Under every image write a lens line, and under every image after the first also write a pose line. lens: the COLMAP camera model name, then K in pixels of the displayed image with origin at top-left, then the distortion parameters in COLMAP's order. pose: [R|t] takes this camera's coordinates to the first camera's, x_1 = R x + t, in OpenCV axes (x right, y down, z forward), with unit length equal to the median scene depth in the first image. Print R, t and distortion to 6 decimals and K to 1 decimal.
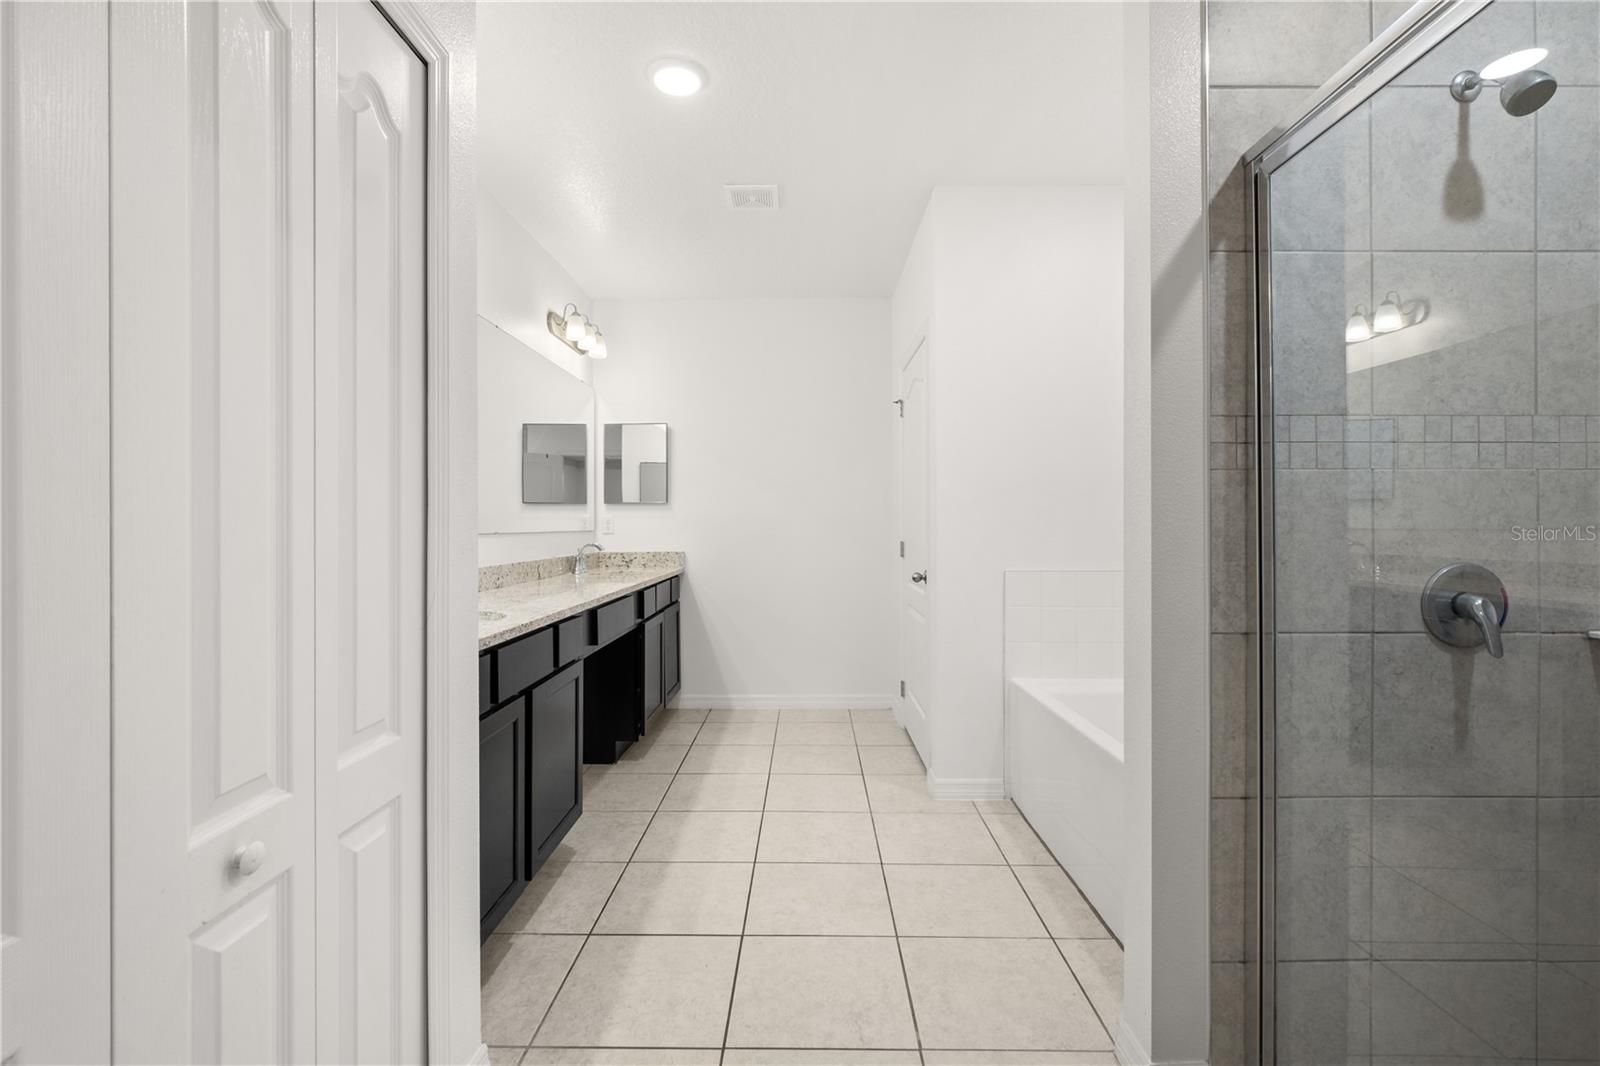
lens RADIAL K [[704.6, 0, 802.6], [0, 704.6, 526.7], [0, 0, 1]] dist [-0.011042, -0.000408]
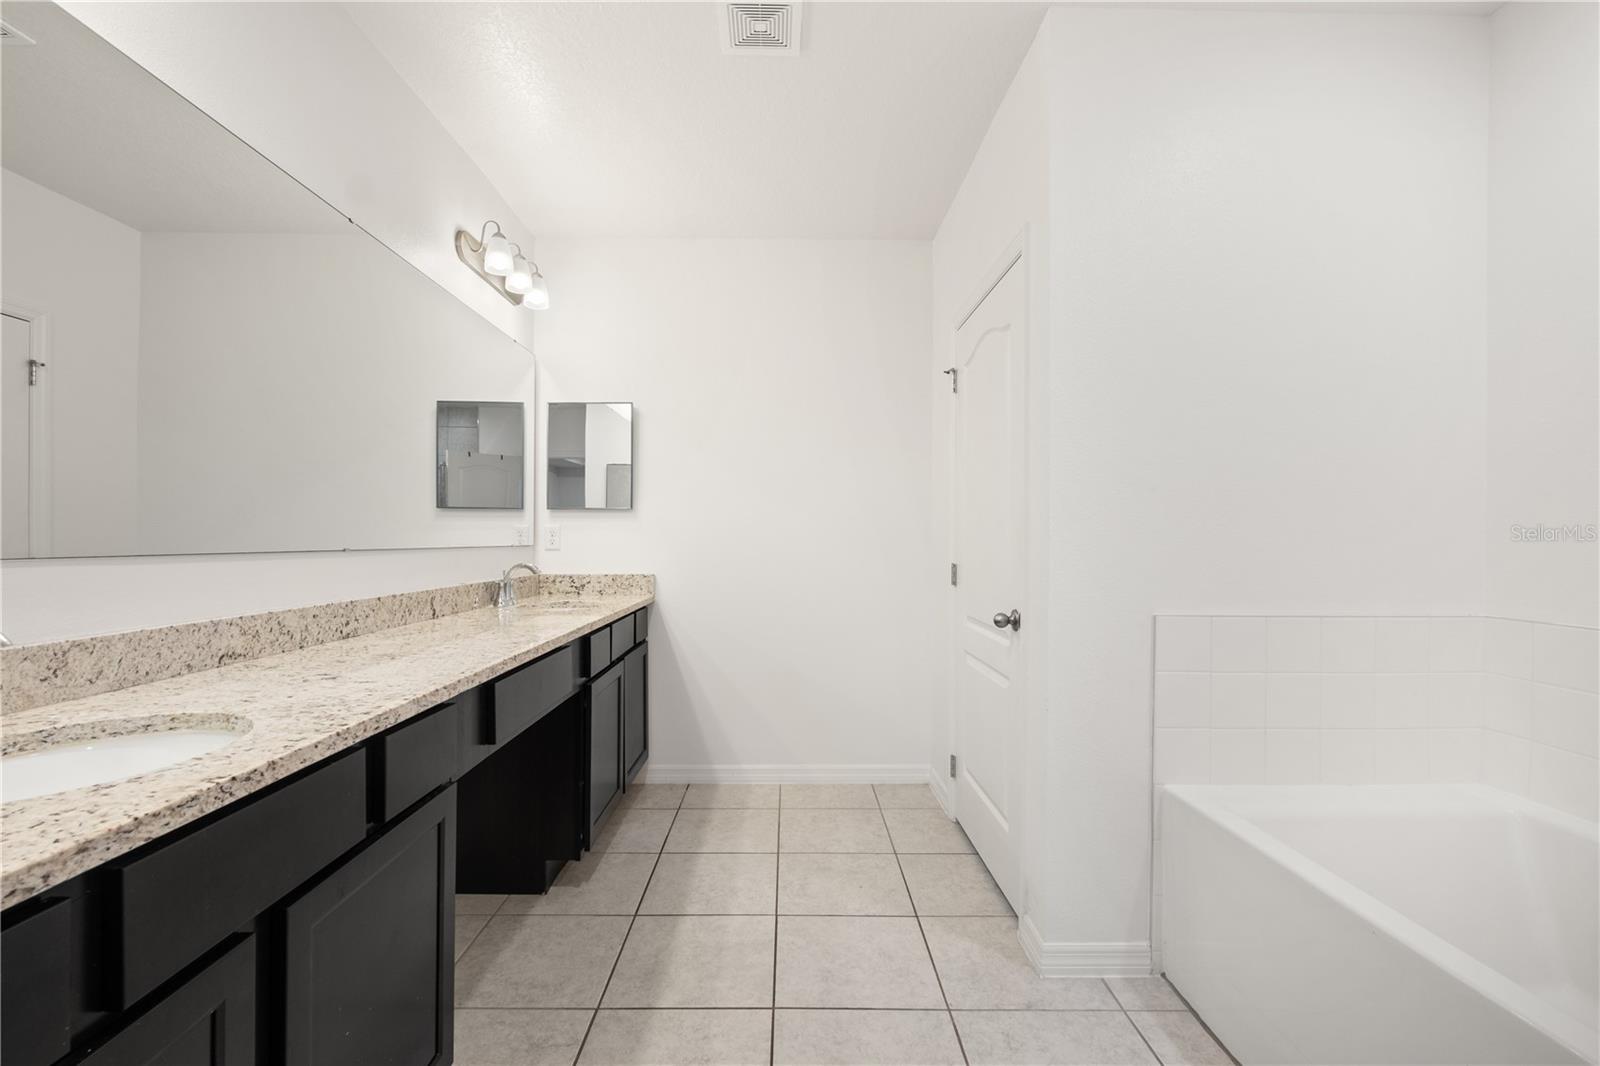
lens RADIAL K [[704.6, 0, 795.8], [0, 704.6, 538.5], [0, 0, 1]] dist [-0.011042, -0.000408]
pose [[0.999772, 0.007435, 0.020012, -0.039224], [-0.007371, 0.999967, -0.003272, -0.001507], [-0.020036, 0.003124, 0.999794, 0.295306]]
